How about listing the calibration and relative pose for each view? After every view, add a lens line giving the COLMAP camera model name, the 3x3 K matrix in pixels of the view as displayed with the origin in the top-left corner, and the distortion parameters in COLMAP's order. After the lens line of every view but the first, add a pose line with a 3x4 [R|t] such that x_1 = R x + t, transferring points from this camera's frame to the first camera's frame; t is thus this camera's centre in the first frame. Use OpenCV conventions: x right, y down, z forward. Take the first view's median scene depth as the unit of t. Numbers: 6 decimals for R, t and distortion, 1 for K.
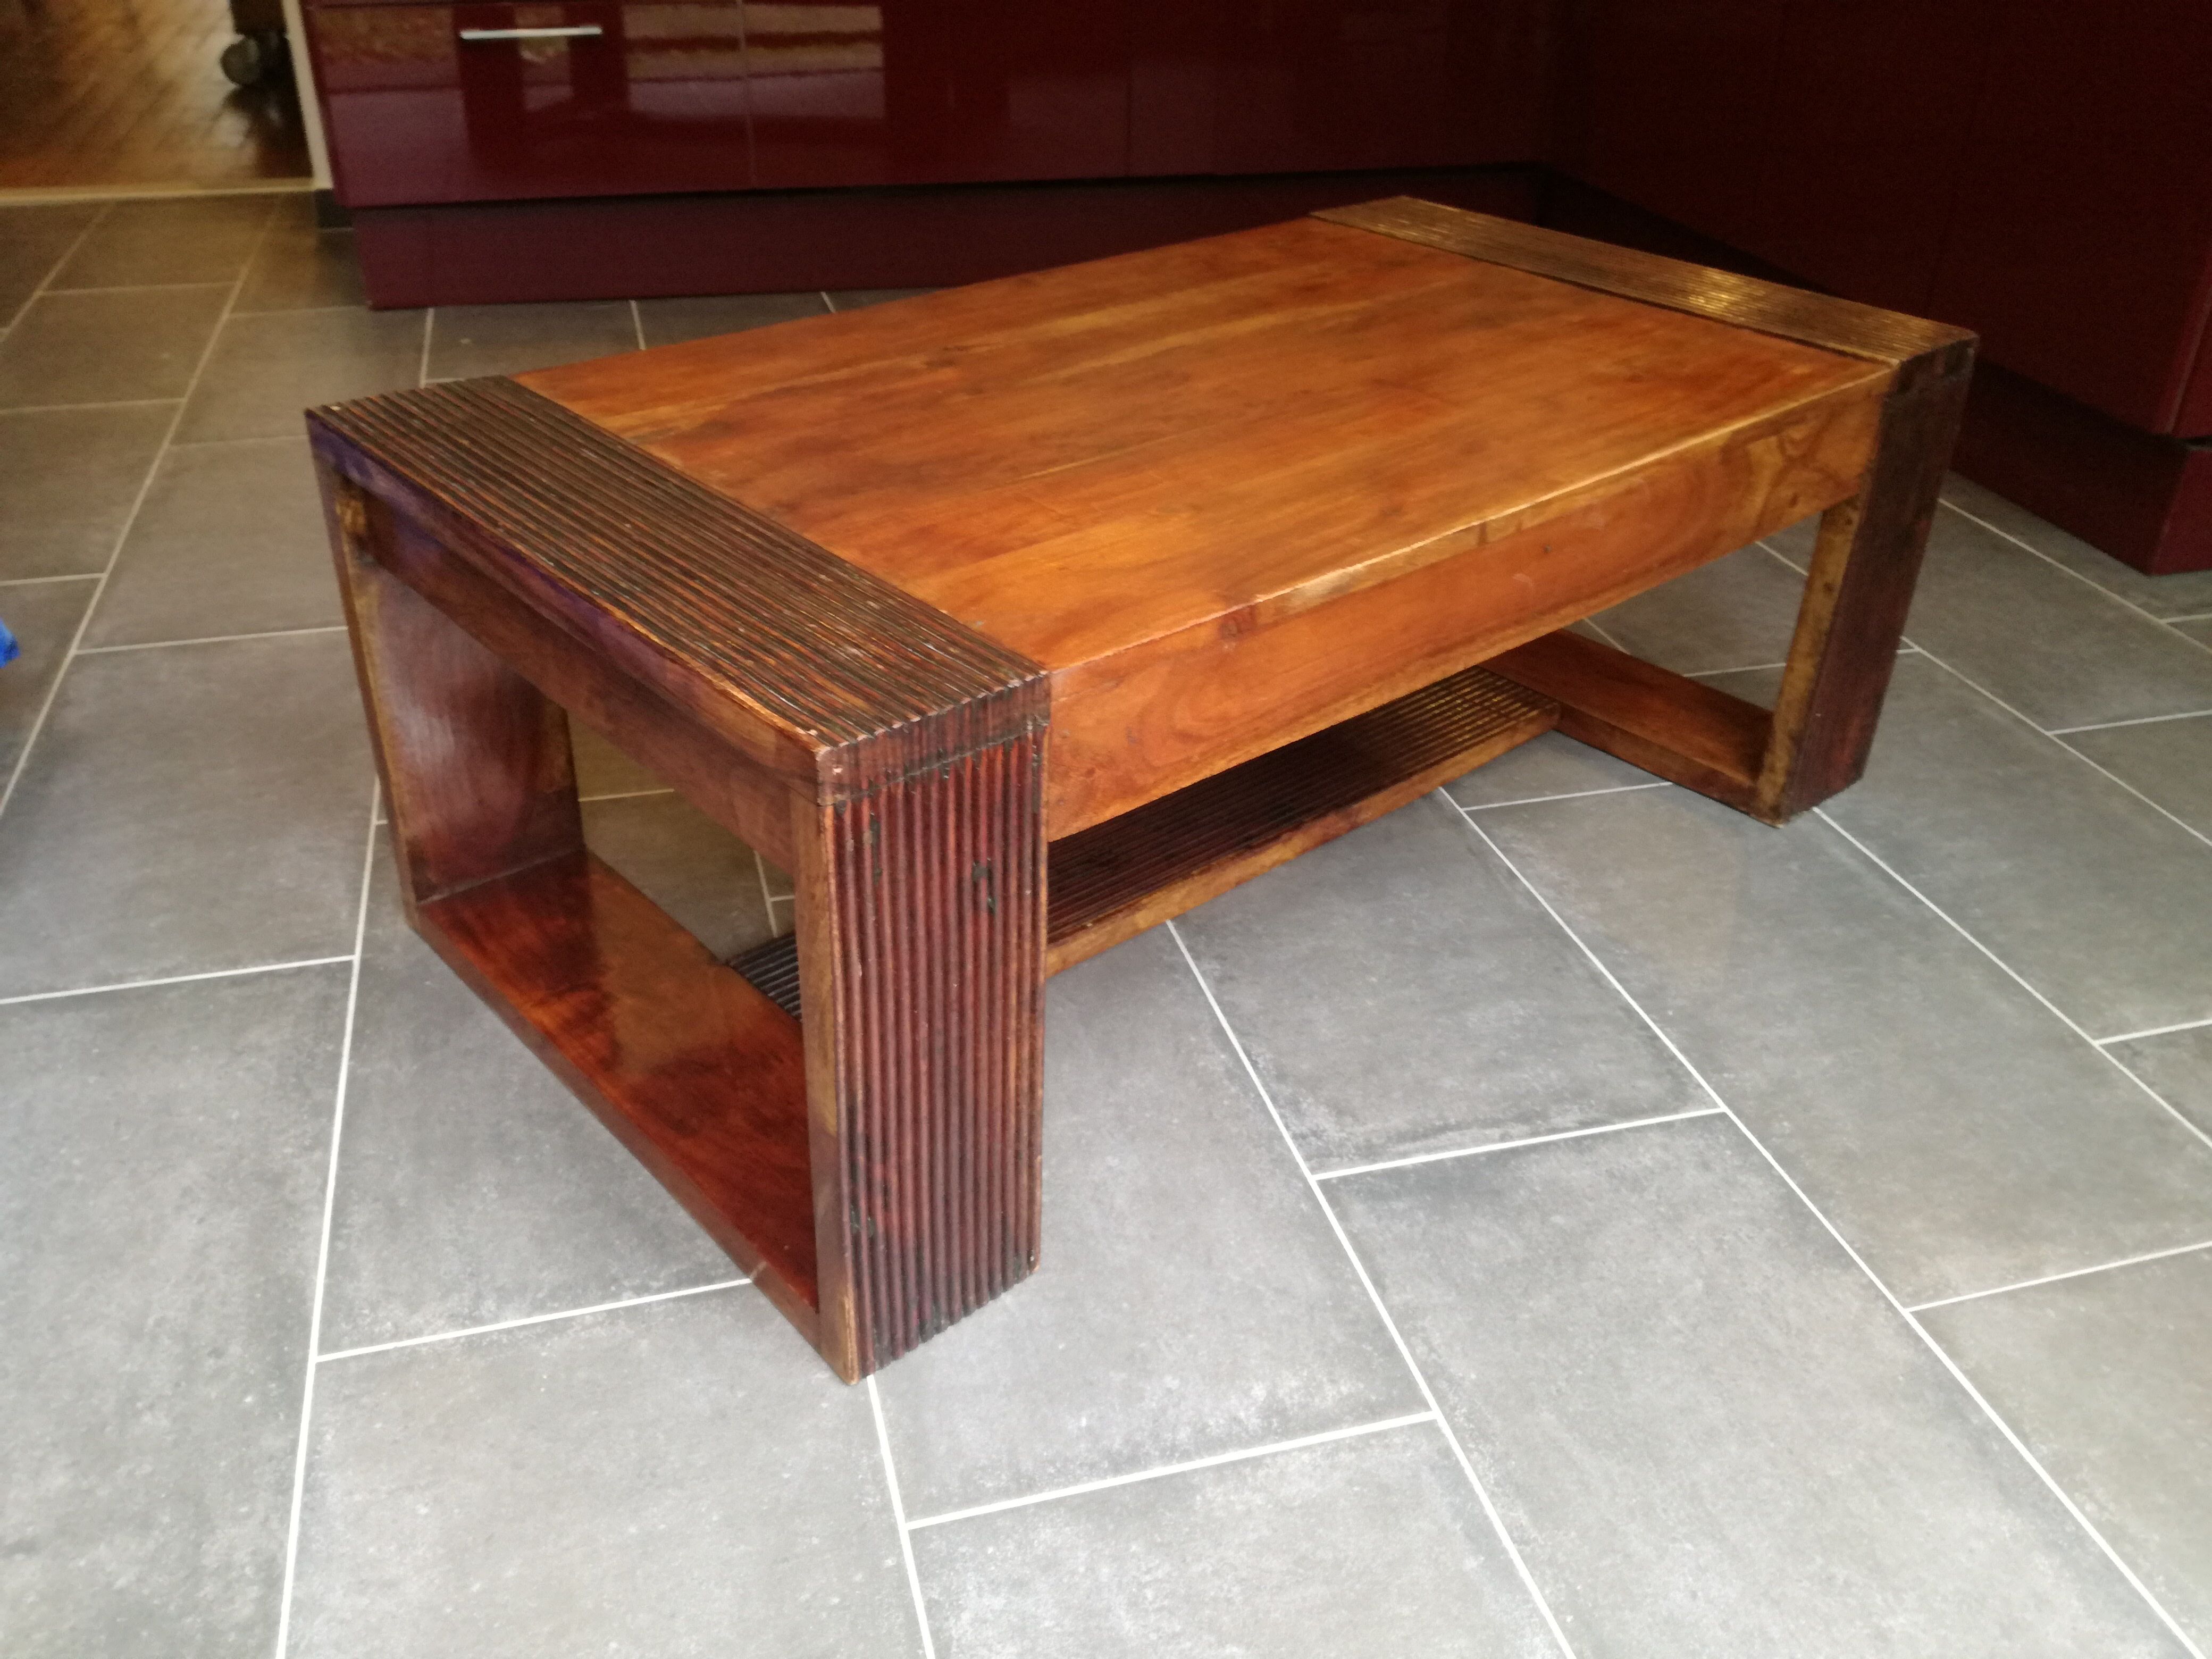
lens RADIAL K [[1816.7, 0, 1091.6], [0, 1816.7, 830.5], [0, 0, 1]] dist [0.131861, -0.270581]
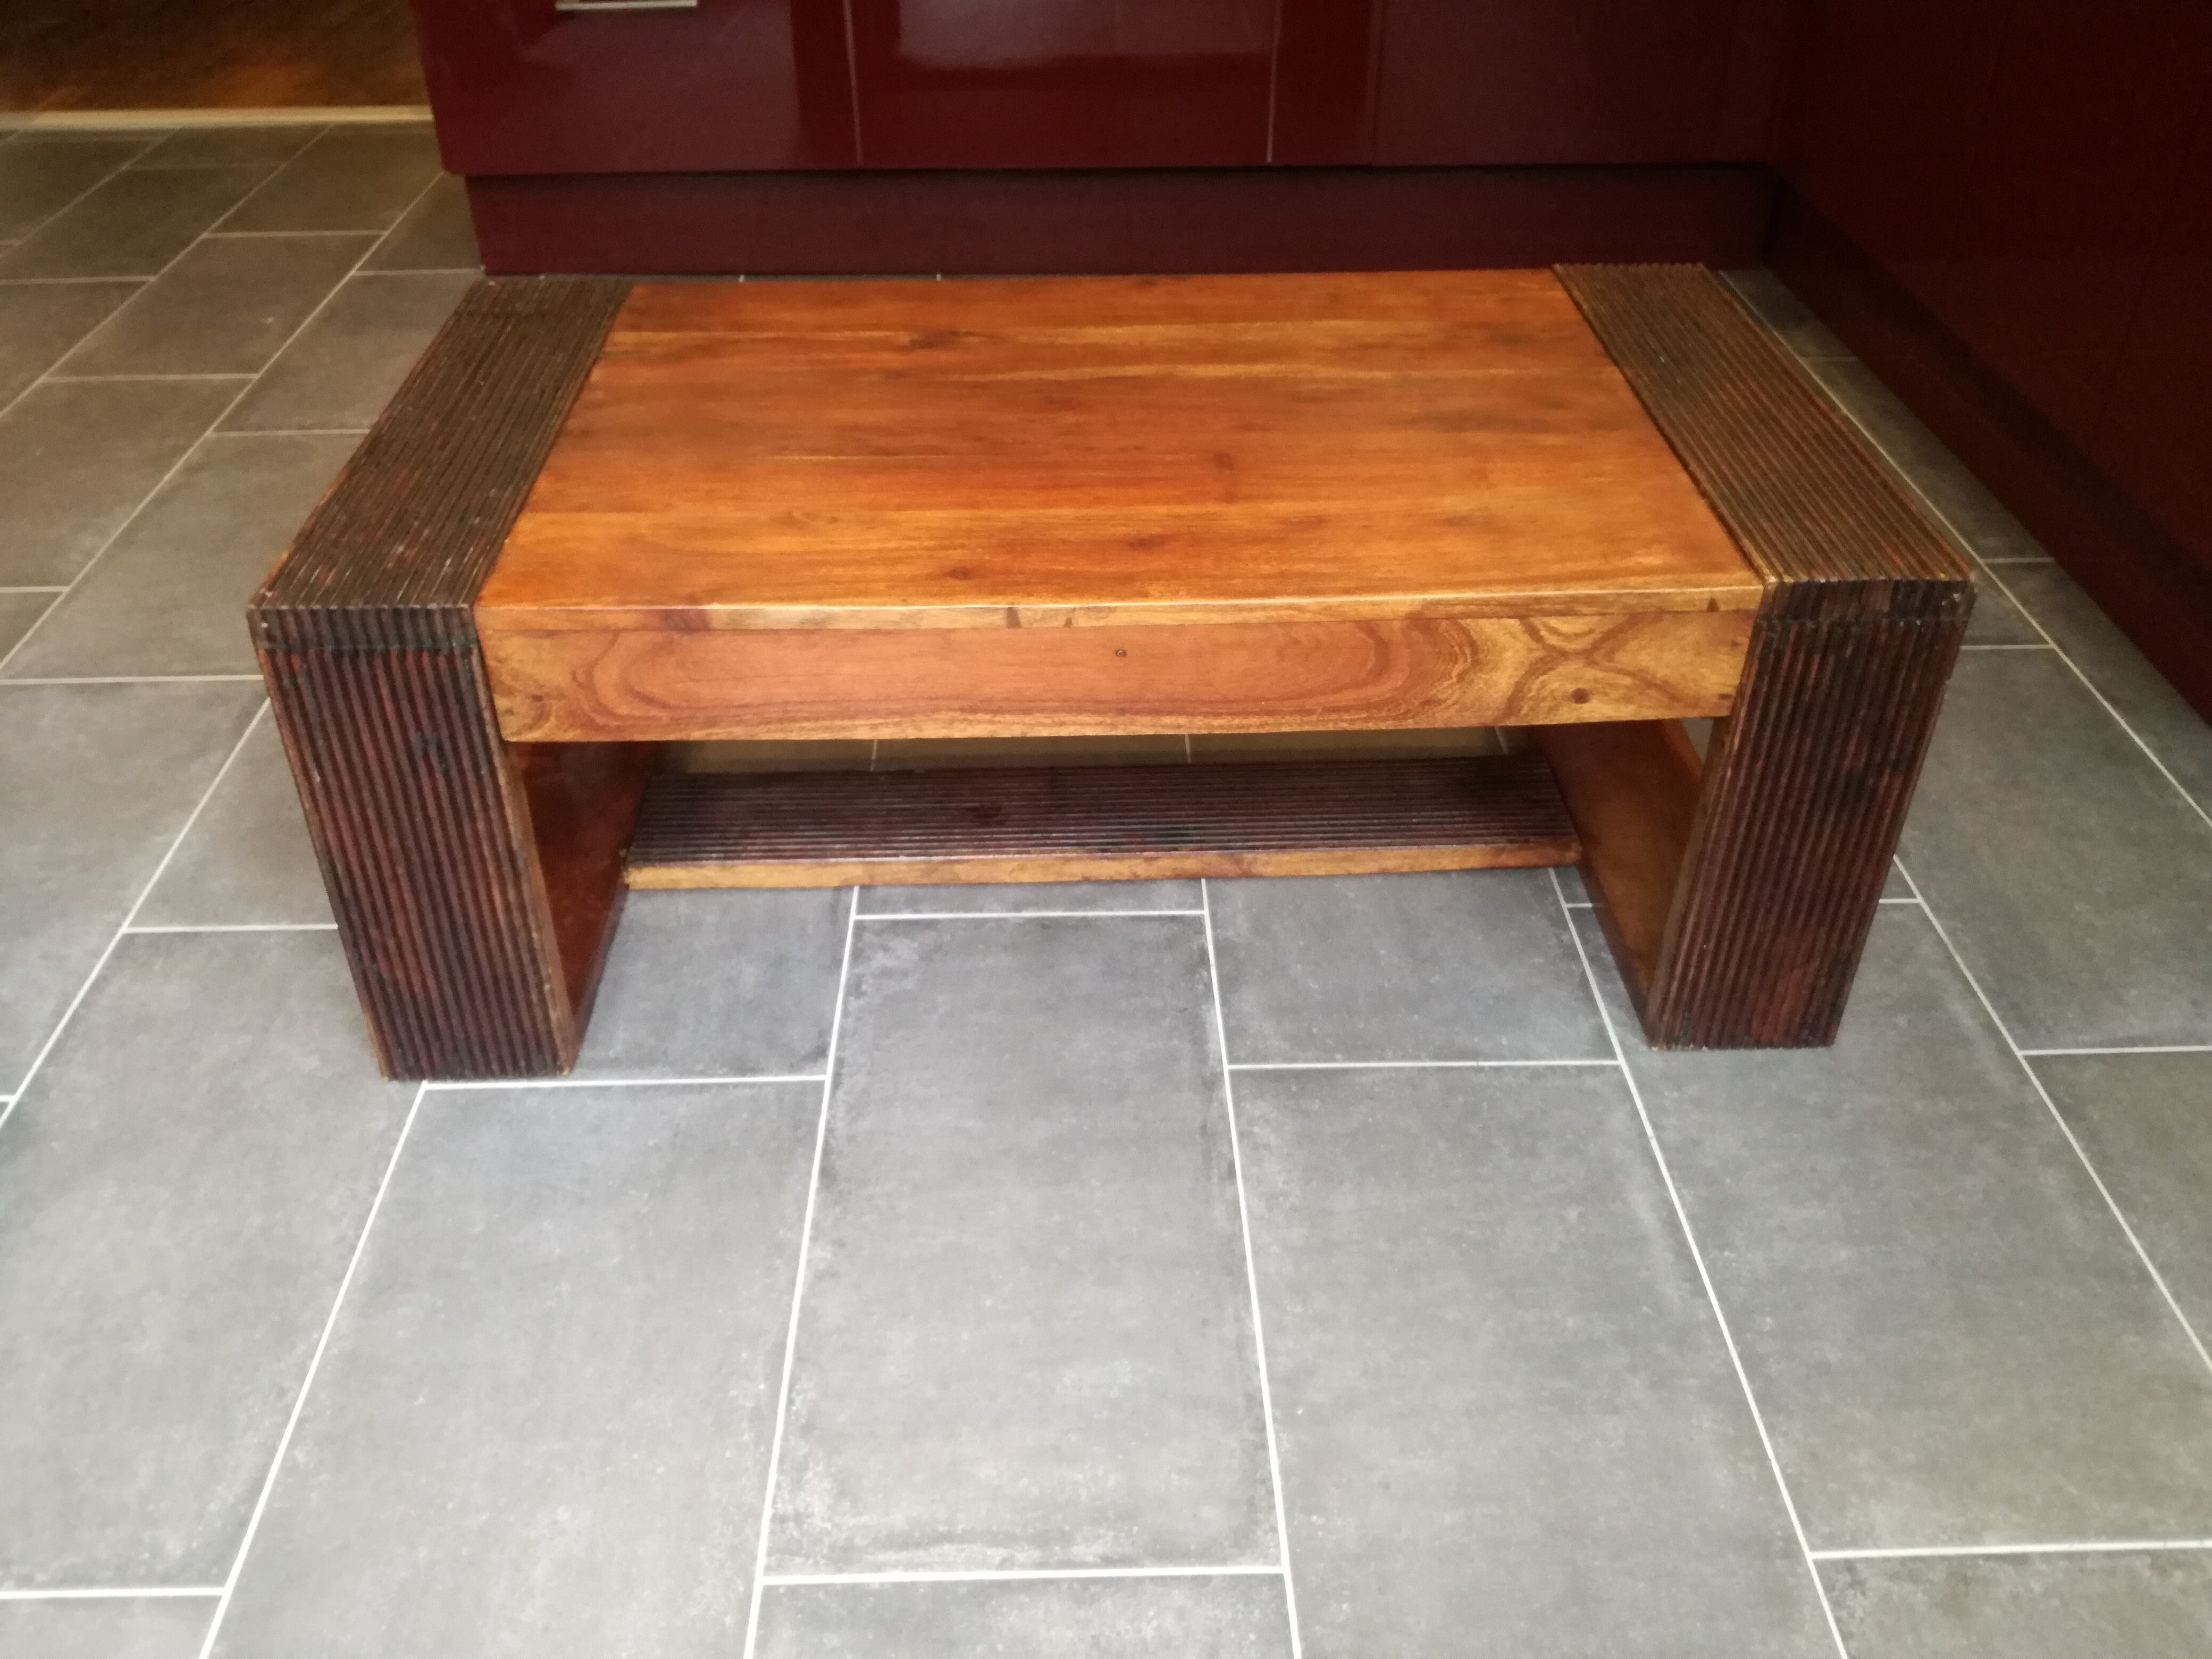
lens RADIAL K [[1856.8, 0, 1093.2], [0, 1856.8, 824.2], [0, 0, 1]] dist [0.119492, -0.218267]
pose [[0.774642, 0.349217, -0.527235, 0.823689], [-0.311037, 0.936287, 0.163162, -0.229431], [0.550623, 0.037598, 0.833907, 0.120110]]
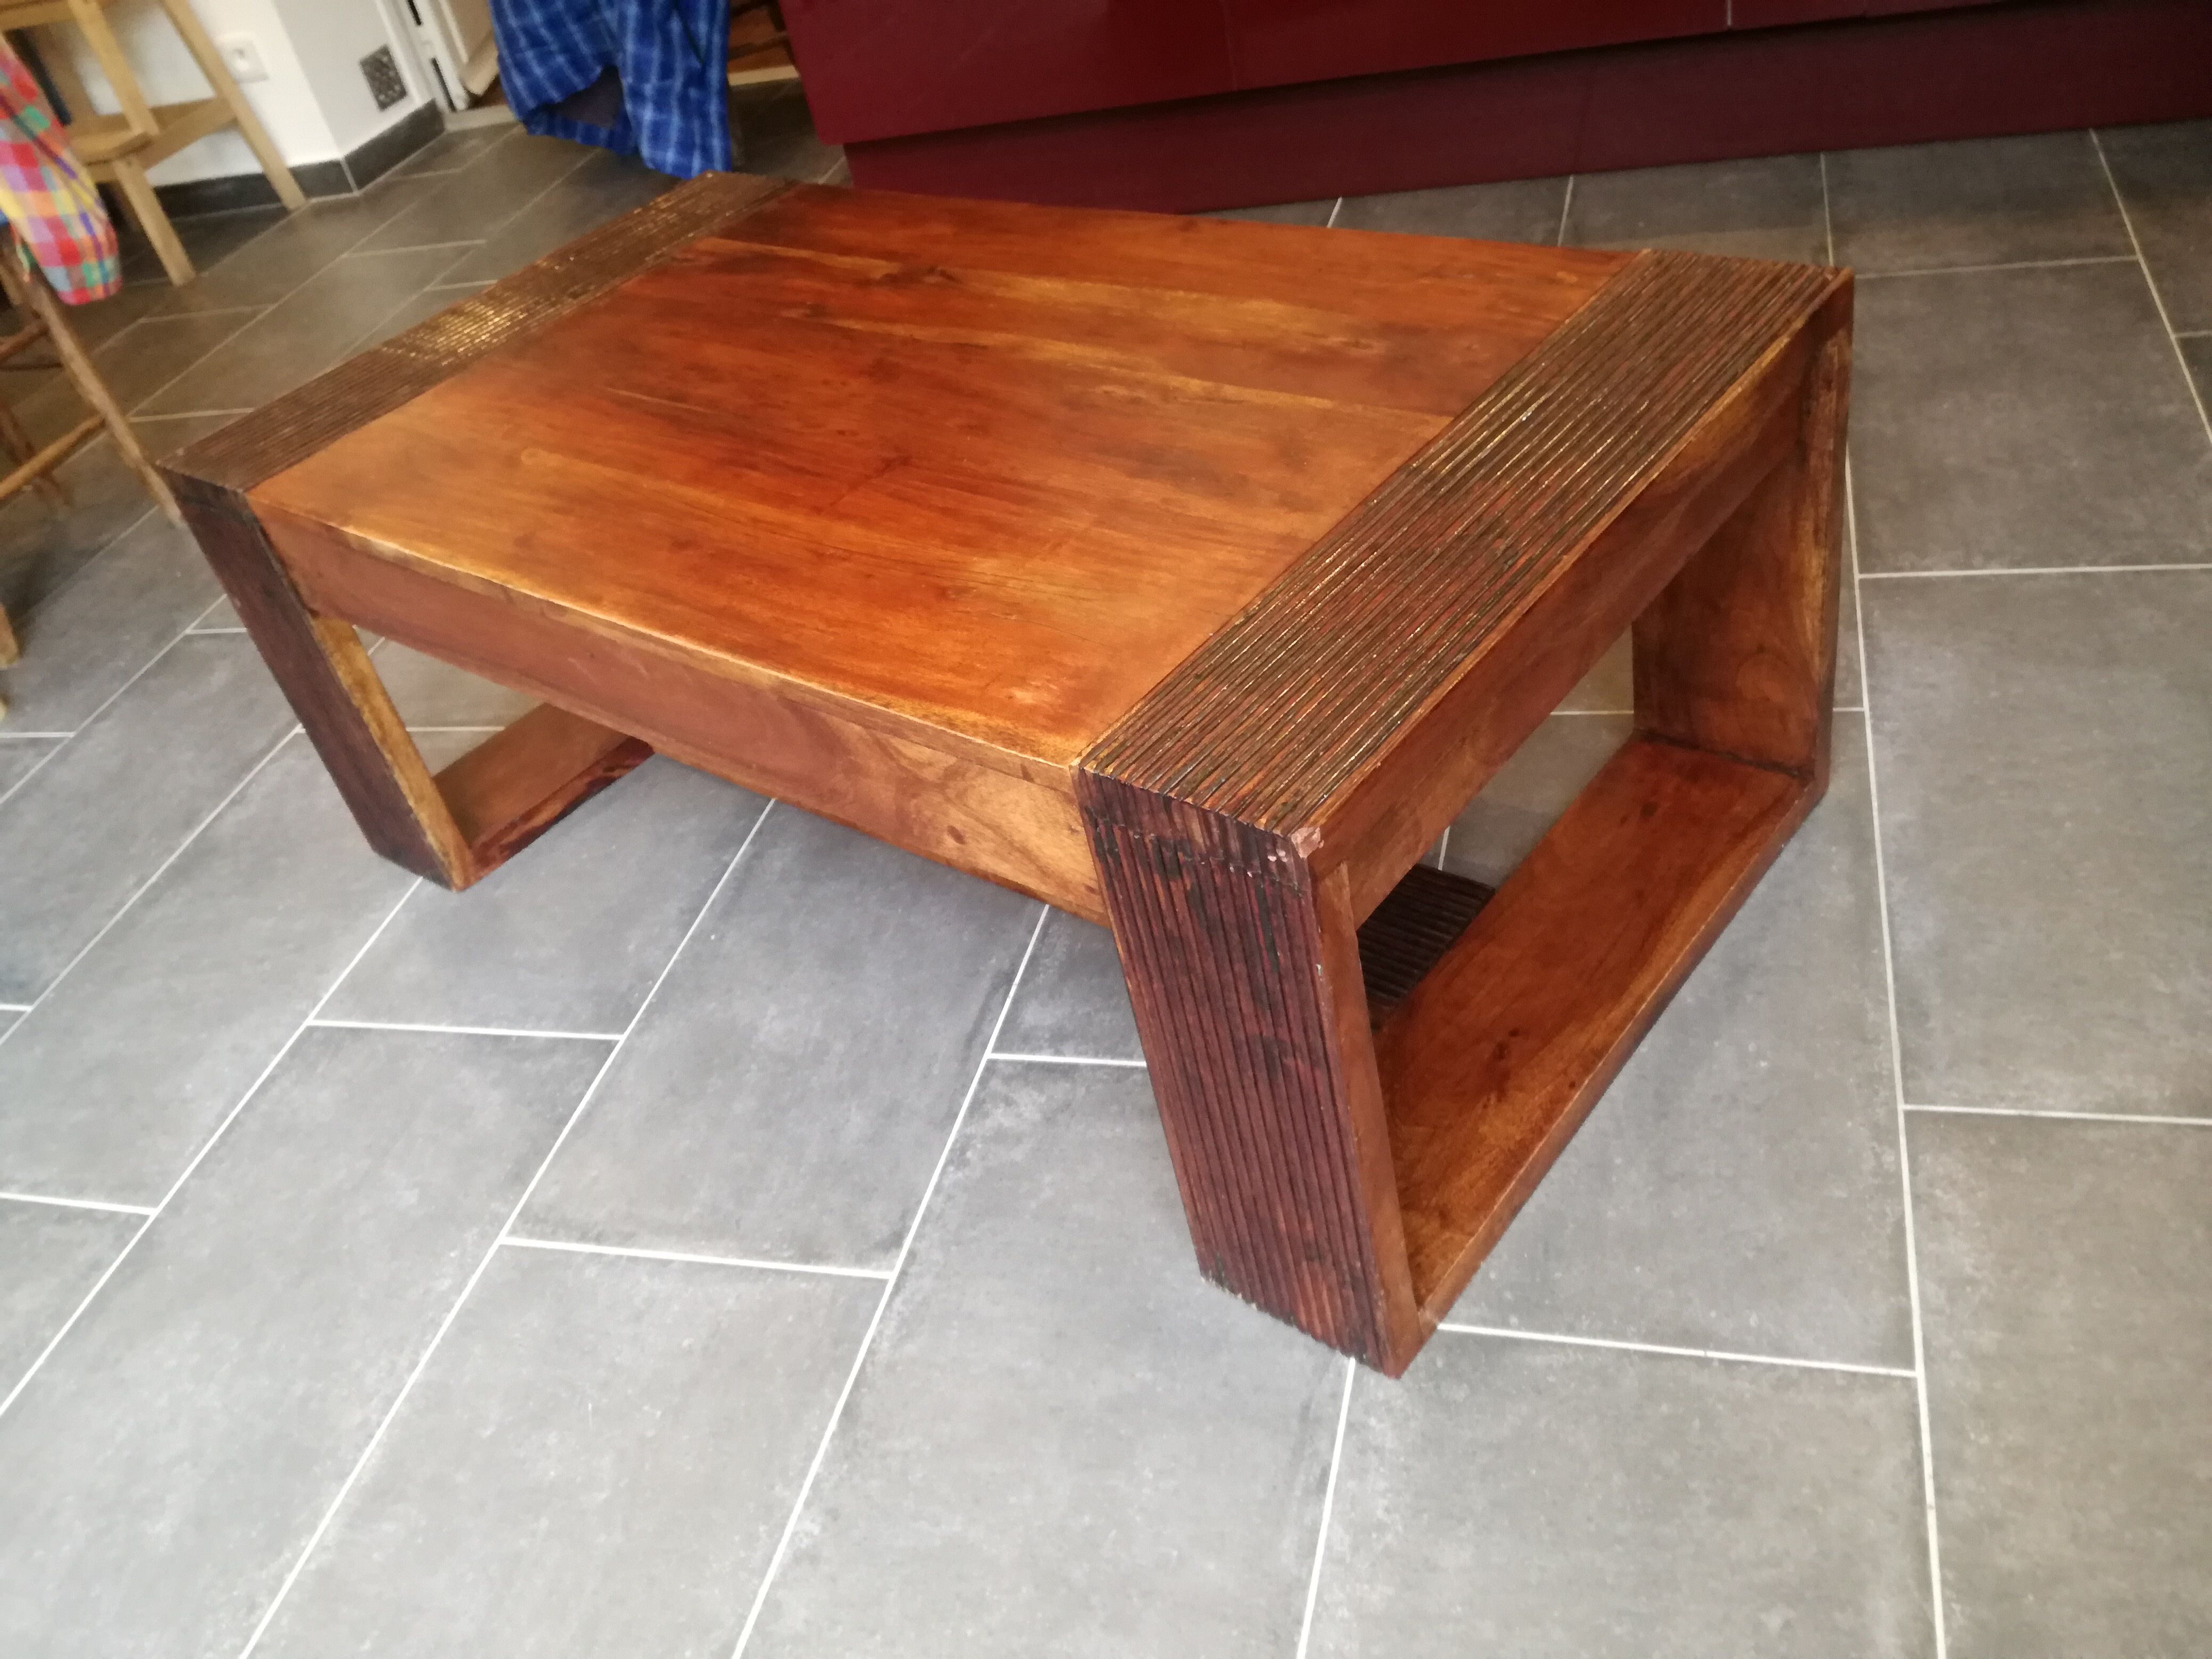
lens RADIAL K [[1816.7, 0, 1091.6], [0, 1816.7, 830.5], [0, 0, 1]] dist [0.131861, -0.270581]
pose [[0.157992, 0.565399, -0.809544, 1.151673], [-0.322122, 0.804502, 0.499012, -0.661143], [0.933422, 0.181932, 0.309233, 0.963822]]
